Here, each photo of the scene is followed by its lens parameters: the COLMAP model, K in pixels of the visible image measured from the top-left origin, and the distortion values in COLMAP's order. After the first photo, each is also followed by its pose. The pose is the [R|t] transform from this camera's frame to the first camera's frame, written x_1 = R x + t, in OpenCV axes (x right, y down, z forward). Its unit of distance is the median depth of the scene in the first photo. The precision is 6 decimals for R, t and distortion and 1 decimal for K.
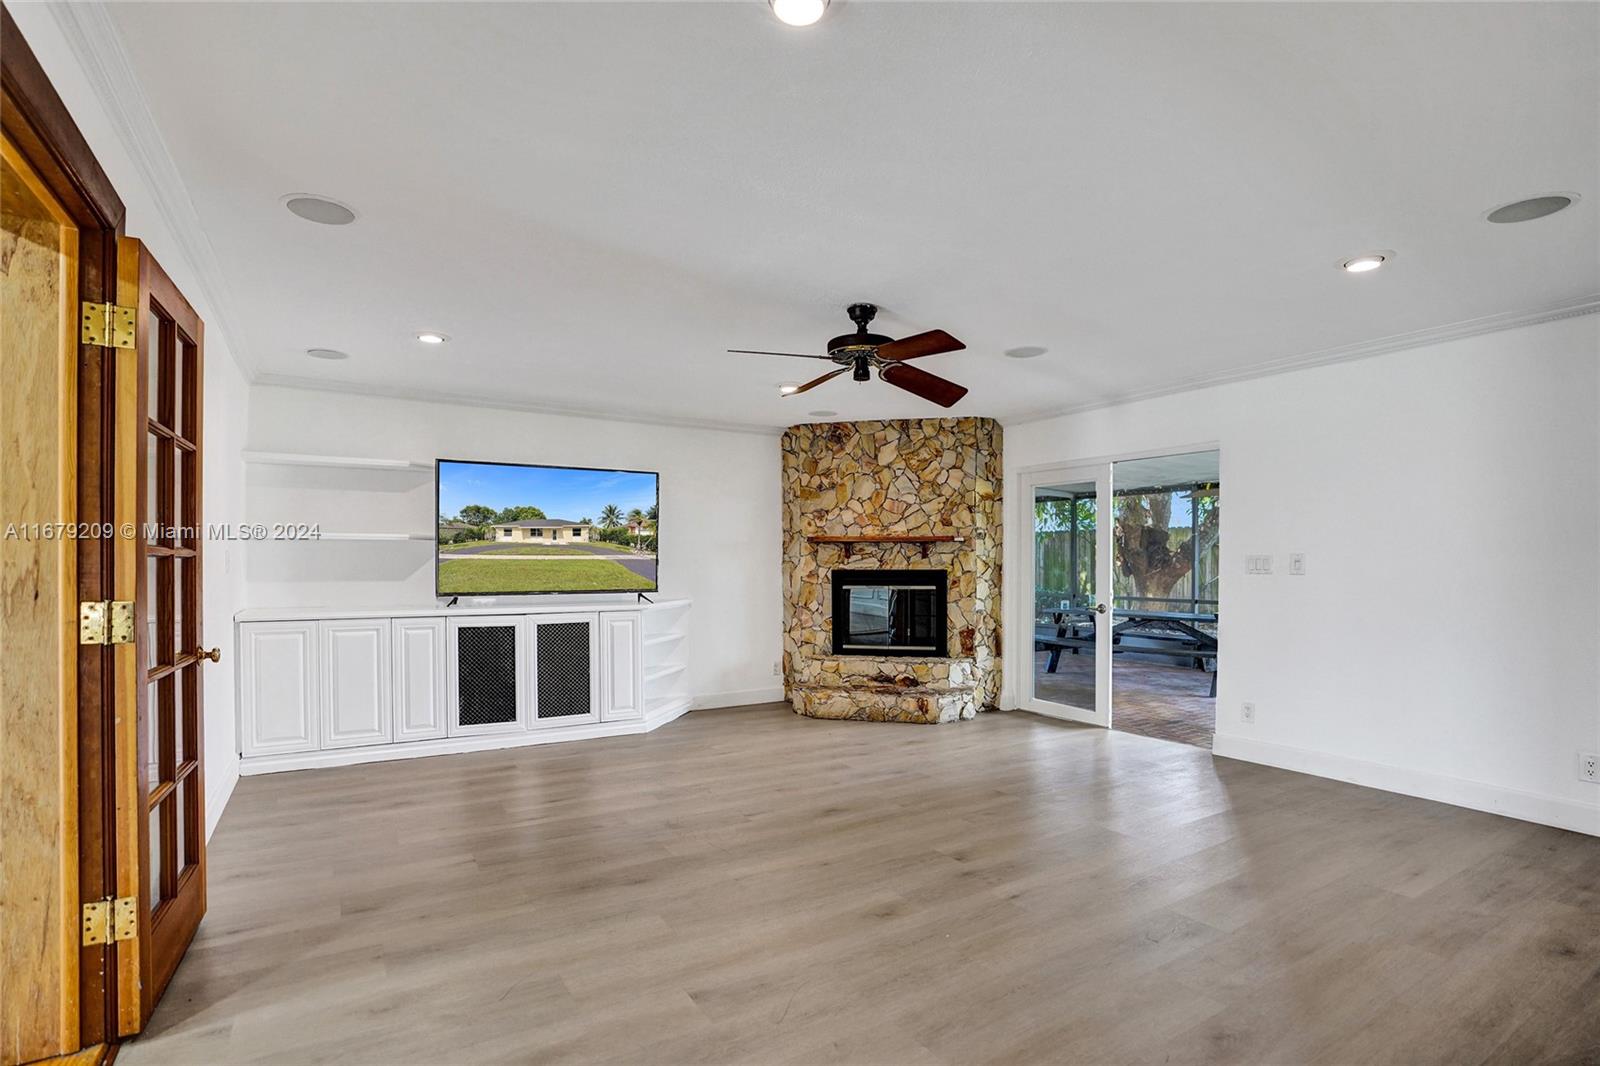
lens RADIAL K [[762.5, 0, 775.2], [0, 762.5, 575.3], [0, 0, 1]] dist [-0.064197, 0.022789]
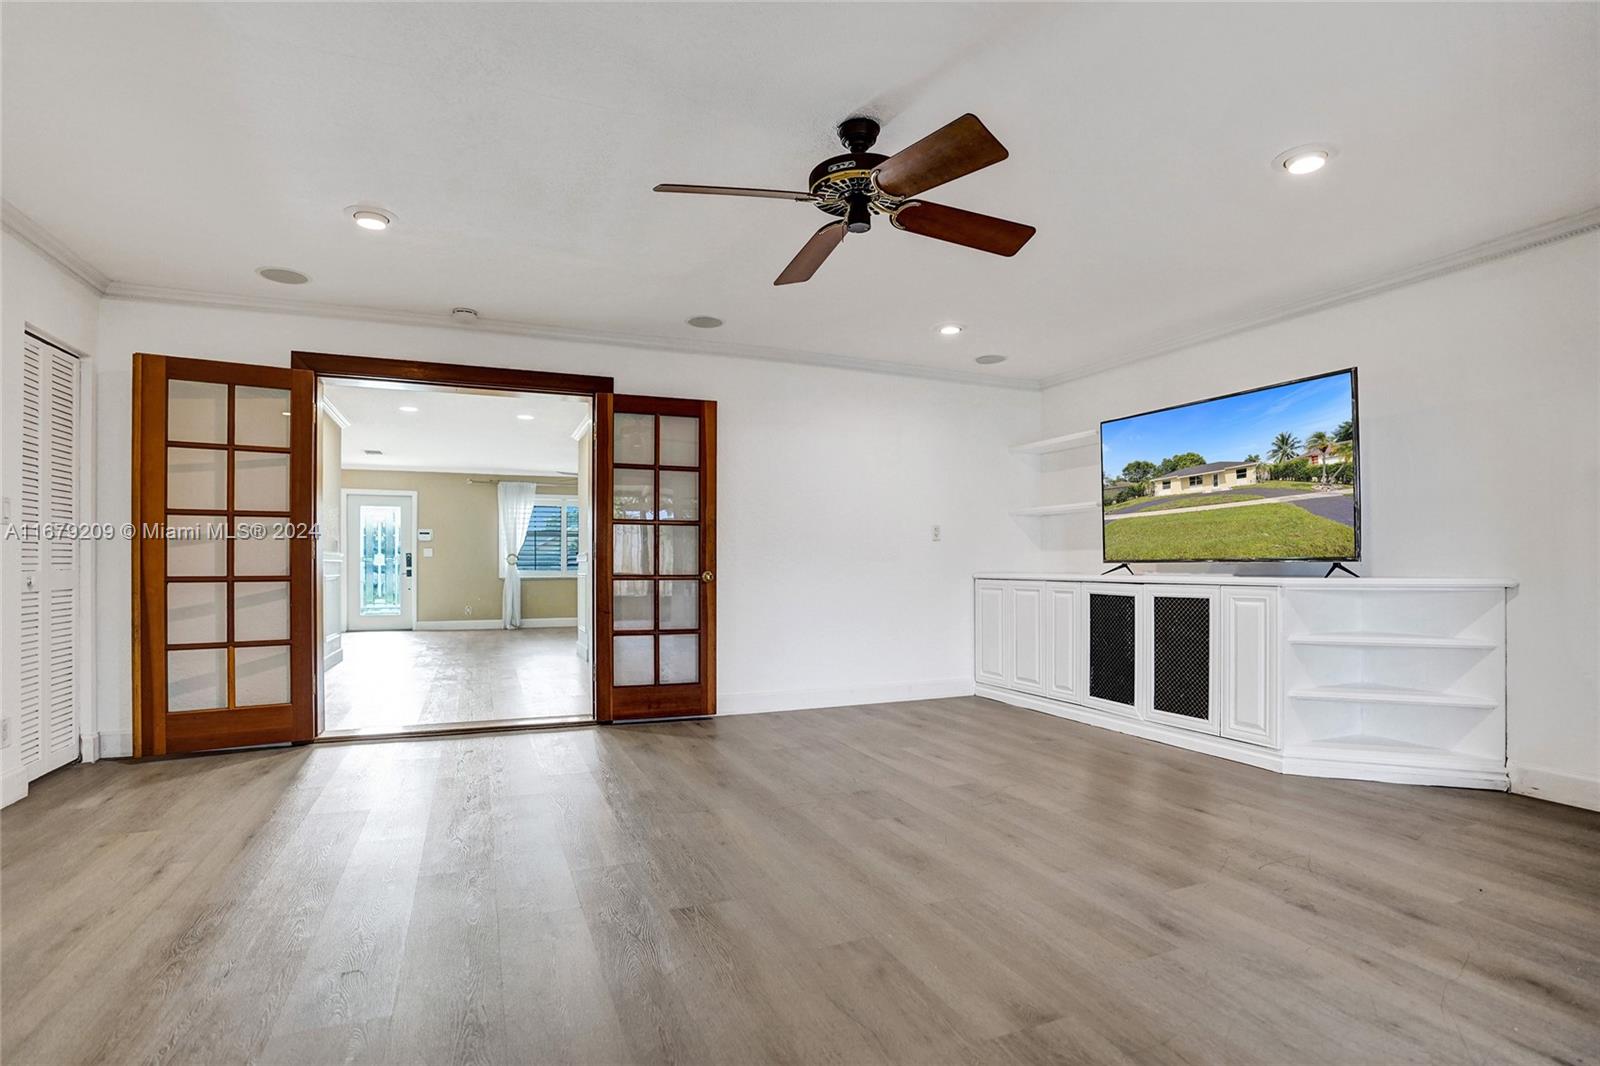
lens RADIAL K [[762.5, 0, 797.3], [0, 762.5, 558.1], [0, 0, 1]] dist [-0.064197, 0.022789]
pose [[-0.119166, -0.006284, -0.992854, 0.483448], [-0.015909, 0.999864, -0.004419, 0.030368], [0.992747, 0.015269, -0.119250, 0.623363]]
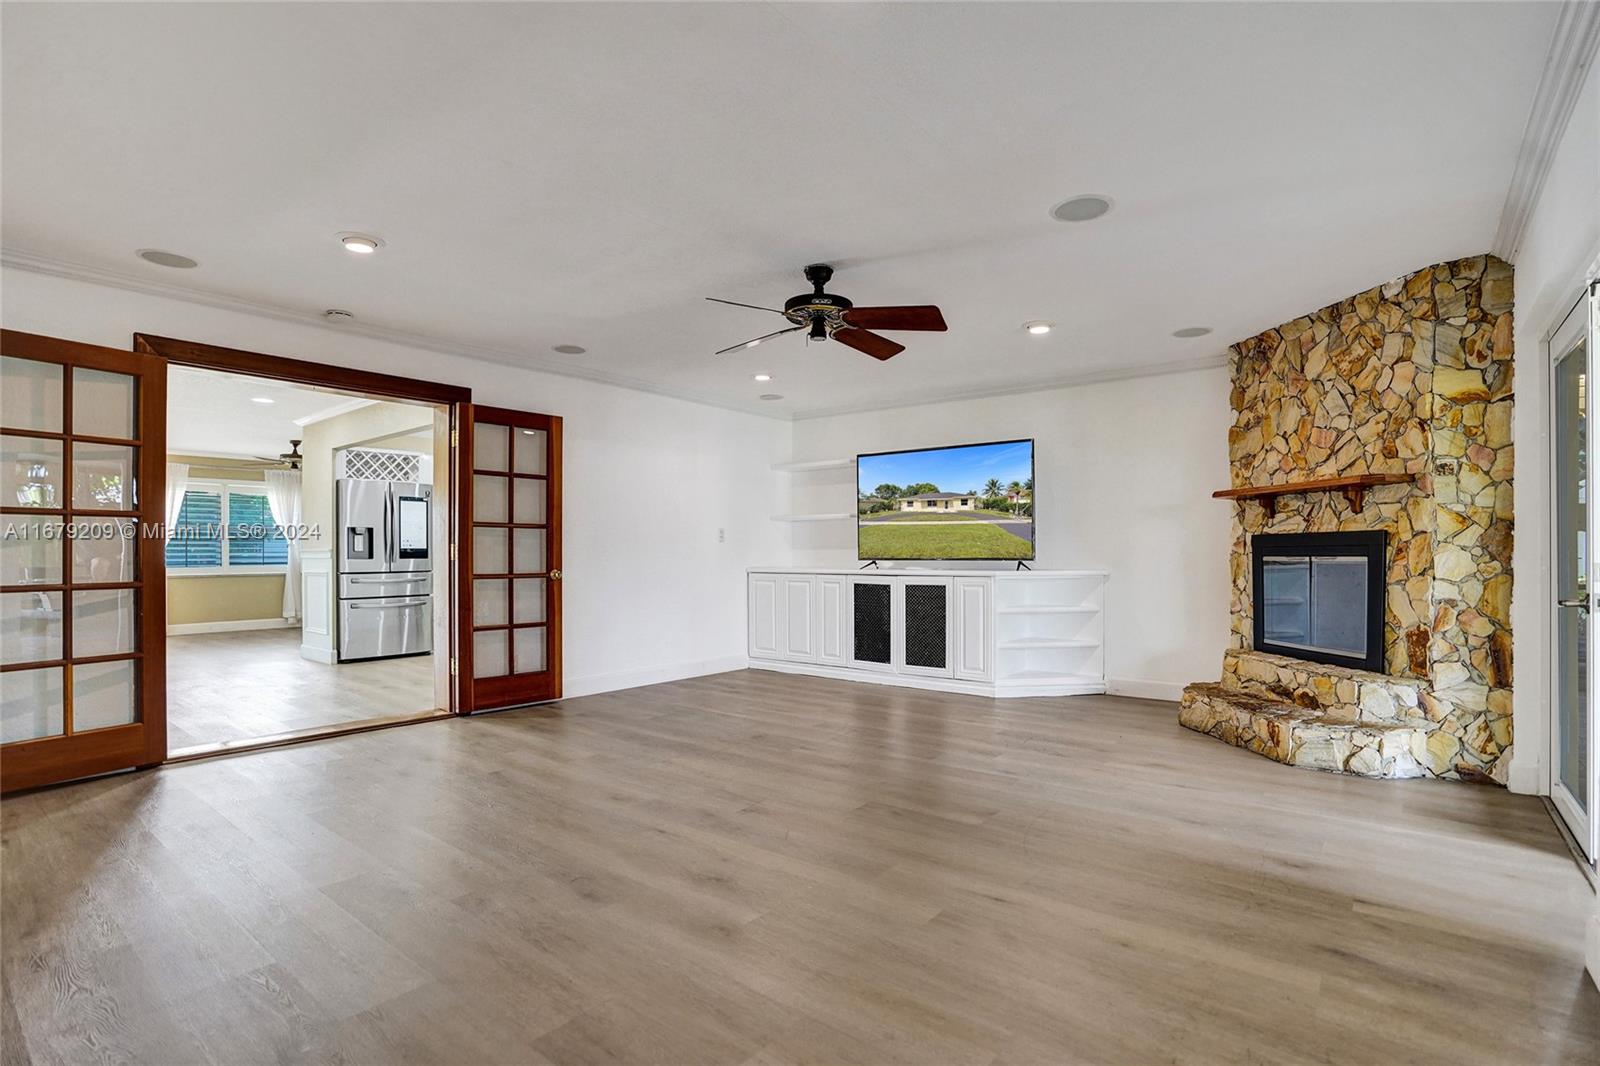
lens RADIAL K [[762.5, 0, 814.8], [0, 762.5, 548.9], [0, 0, 1]] dist [-0.064197, 0.022789]
pose [[0.378599, -0.003104, -0.925556, 0.637142], [-0.014332, 0.999855, -0.009215, 0.021008], [0.925450, 0.016754, 0.378499, 0.370858]]
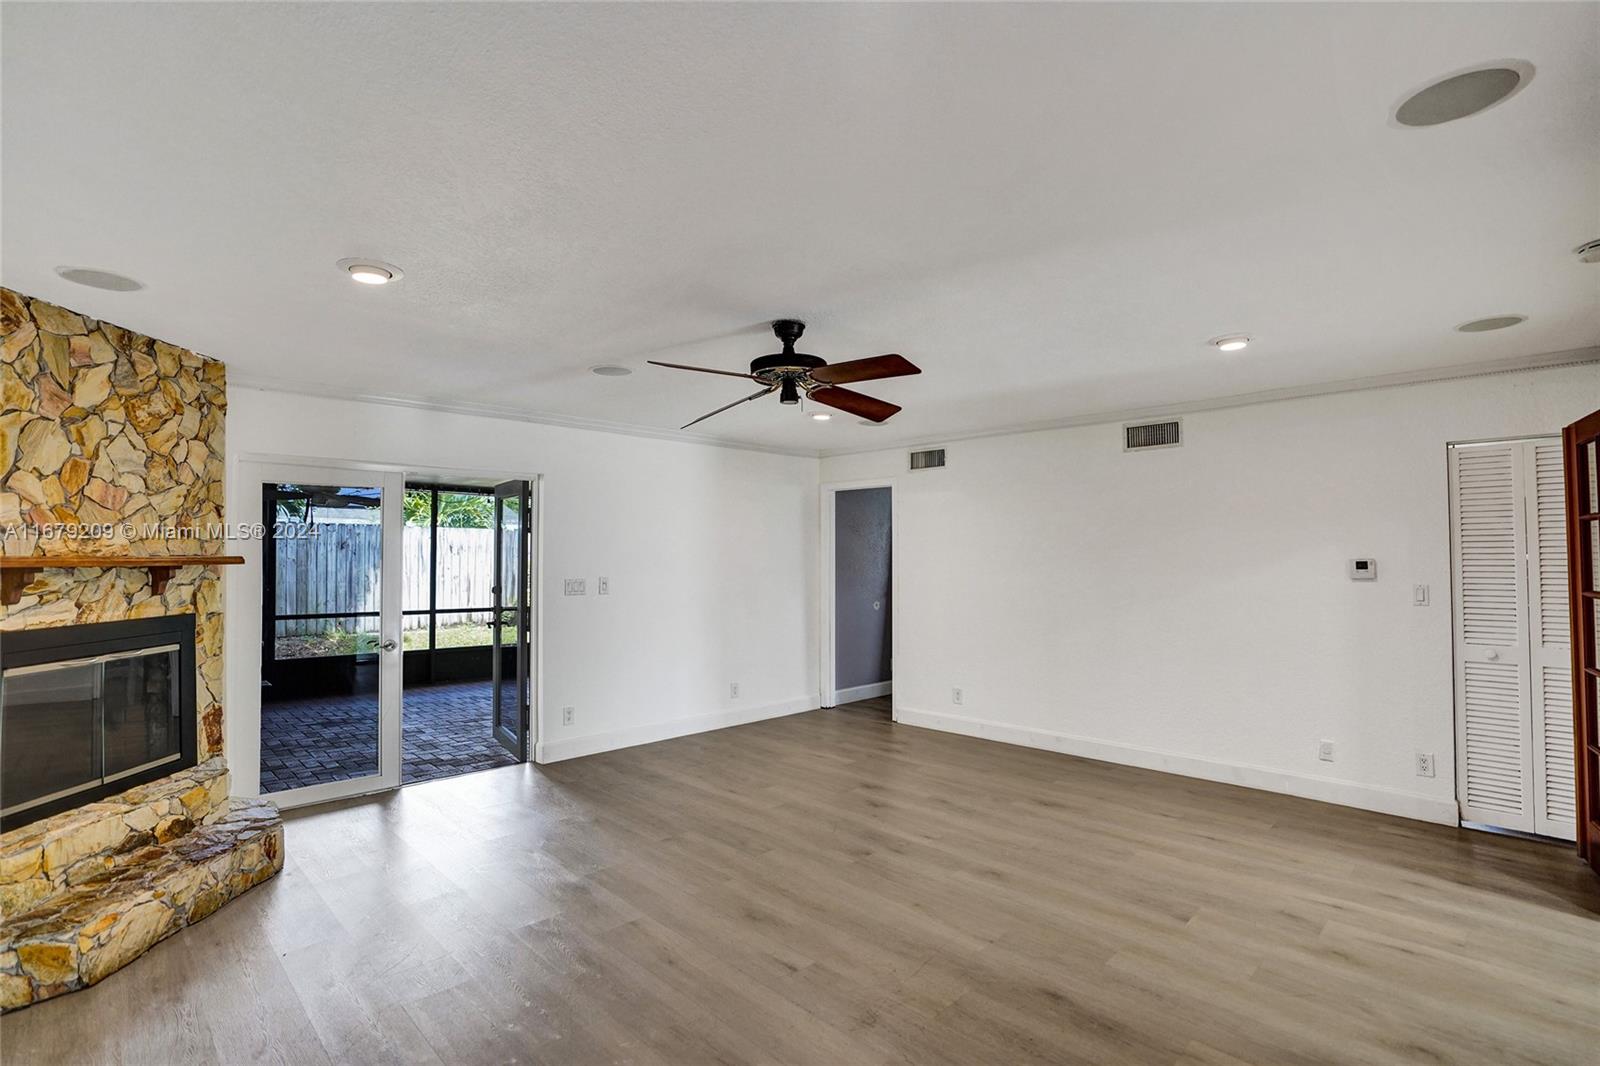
lens RADIAL K [[762.5, 0, 797.7], [0, 762.5, 526.3], [0, 0, 1]] dist [-0.064197, 0.022789]
pose [[-0.260301, 0.038215, 0.964771, -0.459401], [0.020196, 0.999213, -0.034130, -0.047687], [-0.965316, 0.010601, -0.260868, 0.741993]]
